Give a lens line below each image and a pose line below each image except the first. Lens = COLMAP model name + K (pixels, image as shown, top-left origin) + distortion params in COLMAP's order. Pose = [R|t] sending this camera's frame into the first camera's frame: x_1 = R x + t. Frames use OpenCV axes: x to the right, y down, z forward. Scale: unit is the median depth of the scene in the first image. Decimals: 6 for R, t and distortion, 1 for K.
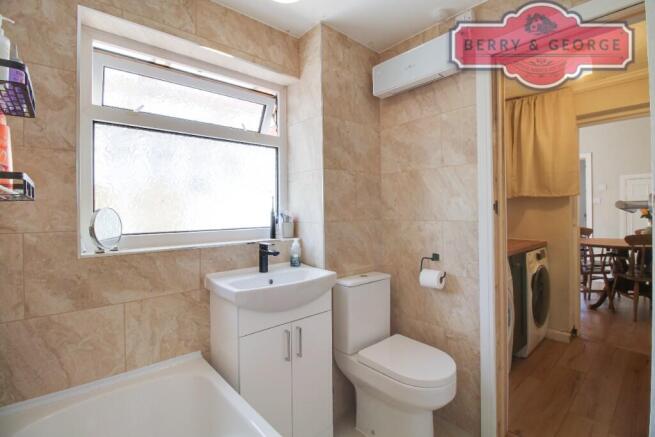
lens RADIAL K [[303.8, 0, 330.1], [0, 303.8, 215.9], [0, 0, 1]] dist [-0.015739, -0.001003]
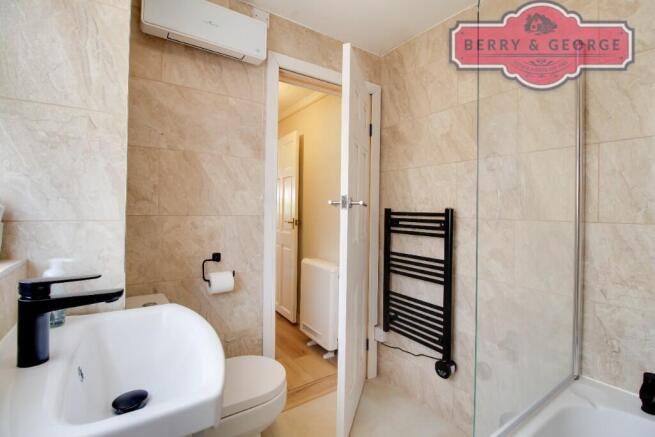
lens RADIAL K [[303.8, 0, 330.5], [0, 303.8, 215.0], [0, 0, 1]] dist [-0.015739, -0.001003]
pose [[0.110458, -0.001670, 0.993879, -0.482861], [0.004067, 0.999991, 0.001228, 0.015327], [-0.993872, 0.003907, 0.110464, 0.583306]]
